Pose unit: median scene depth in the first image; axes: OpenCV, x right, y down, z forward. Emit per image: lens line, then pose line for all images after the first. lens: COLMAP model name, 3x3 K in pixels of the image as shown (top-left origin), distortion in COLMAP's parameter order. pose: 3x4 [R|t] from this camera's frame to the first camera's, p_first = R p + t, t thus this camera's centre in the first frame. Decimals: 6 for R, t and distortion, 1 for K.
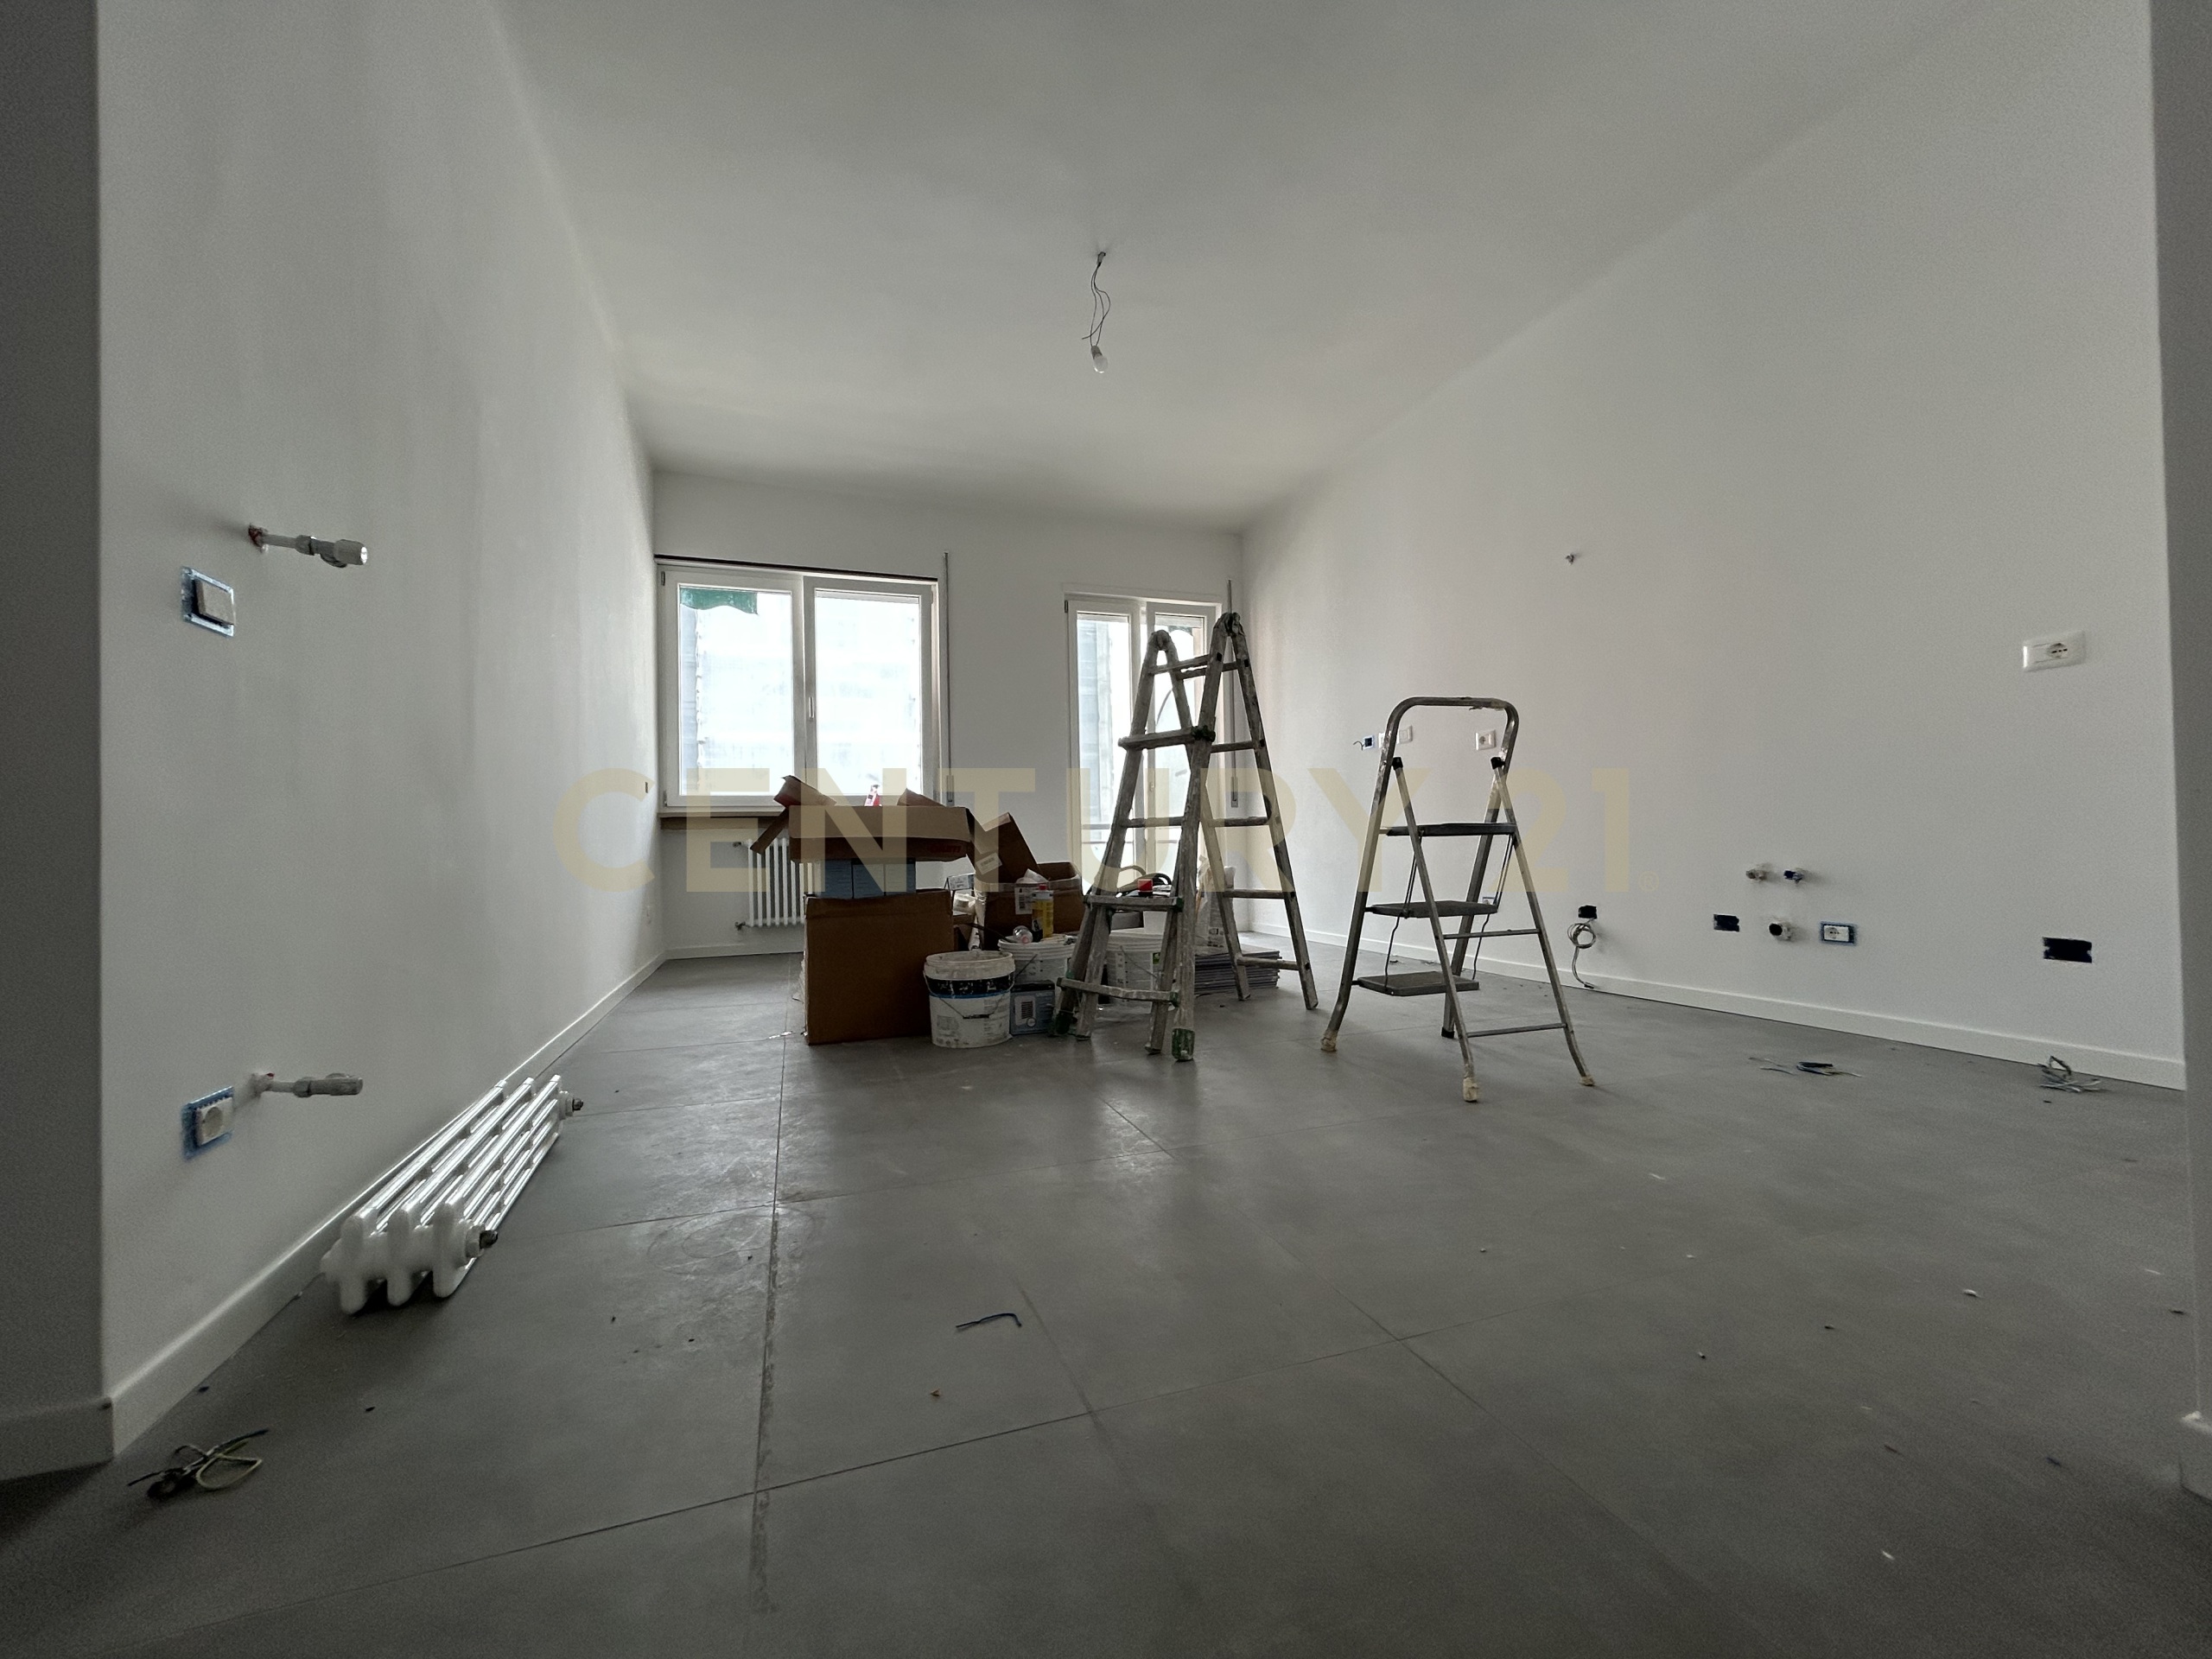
lens RADIAL K [[897.7, 0, 1106.0], [0, 897.7, 829.5], [0, 0, 1]] dist [-0.001039, -0.000077]
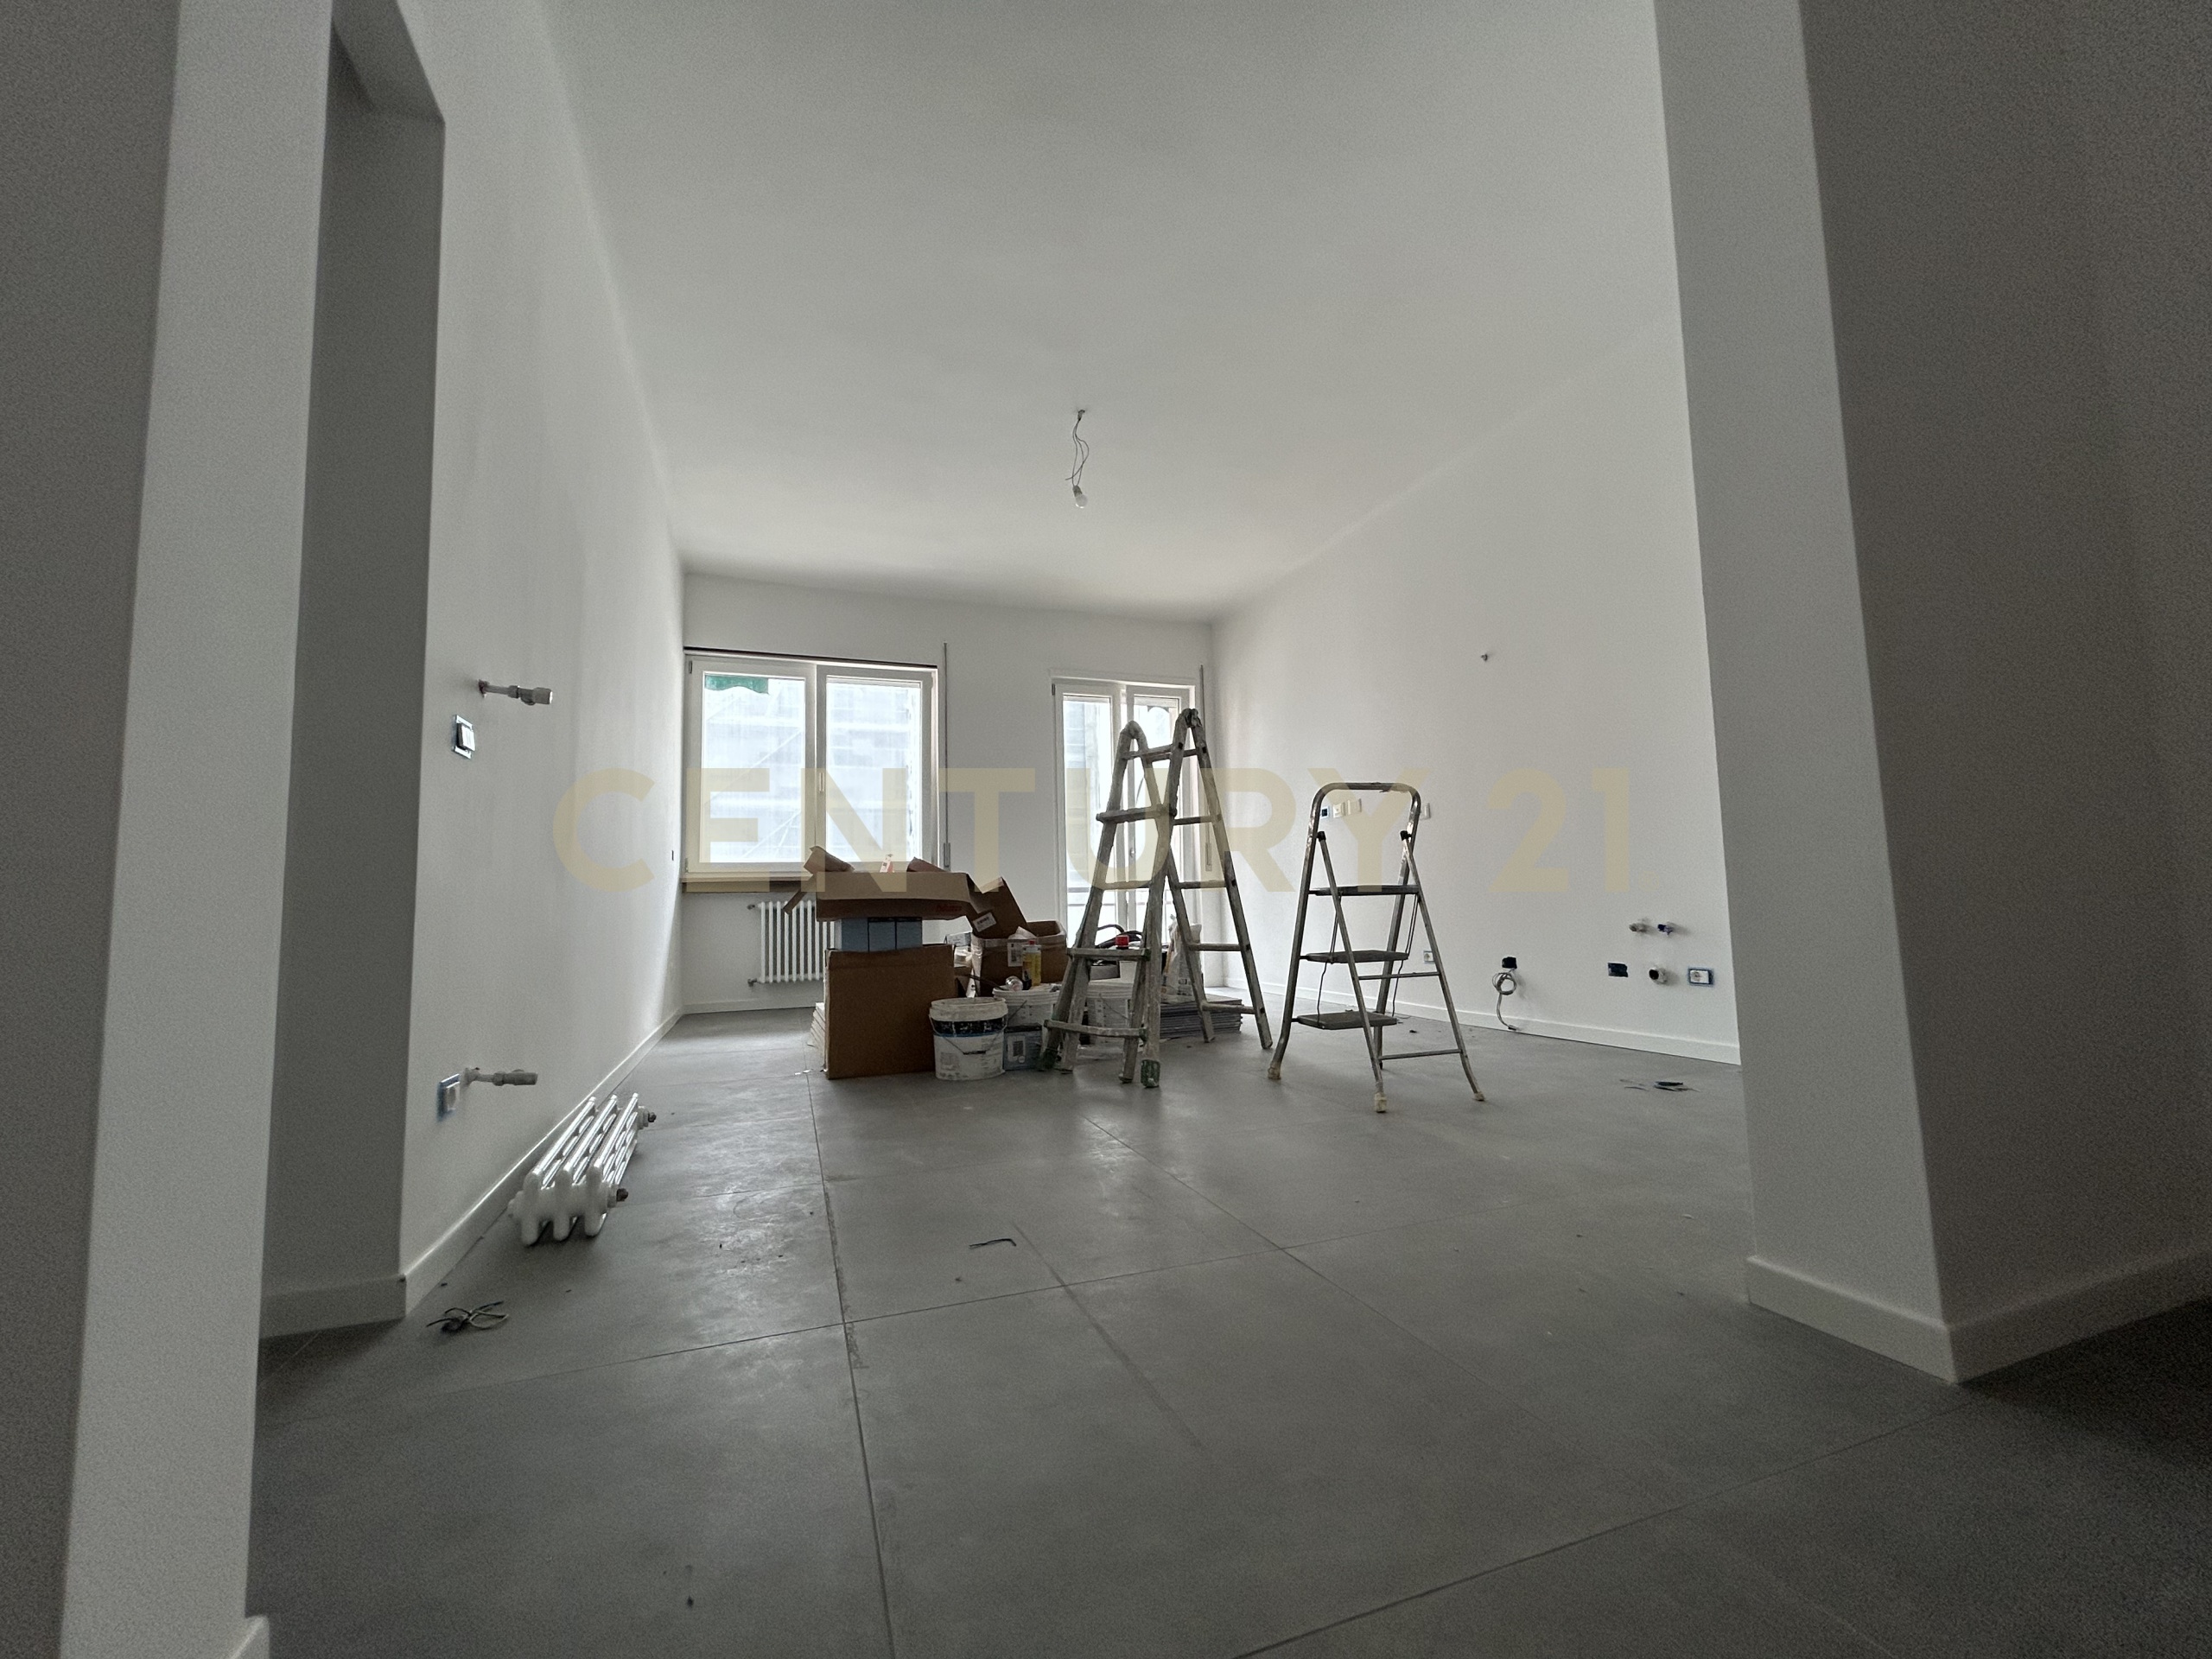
lens RADIAL K [[897.7, 0, 1106.0], [0, 897.7, 829.5], [0, 0, 1]] dist [-0.001039, -0.000077]
pose [[0.999920, -0.002914, 0.012348, 0.012613], [0.003778, 0.997502, -0.070539, 0.001978], [-0.012111, 0.070580, 0.997433, -0.182077]]
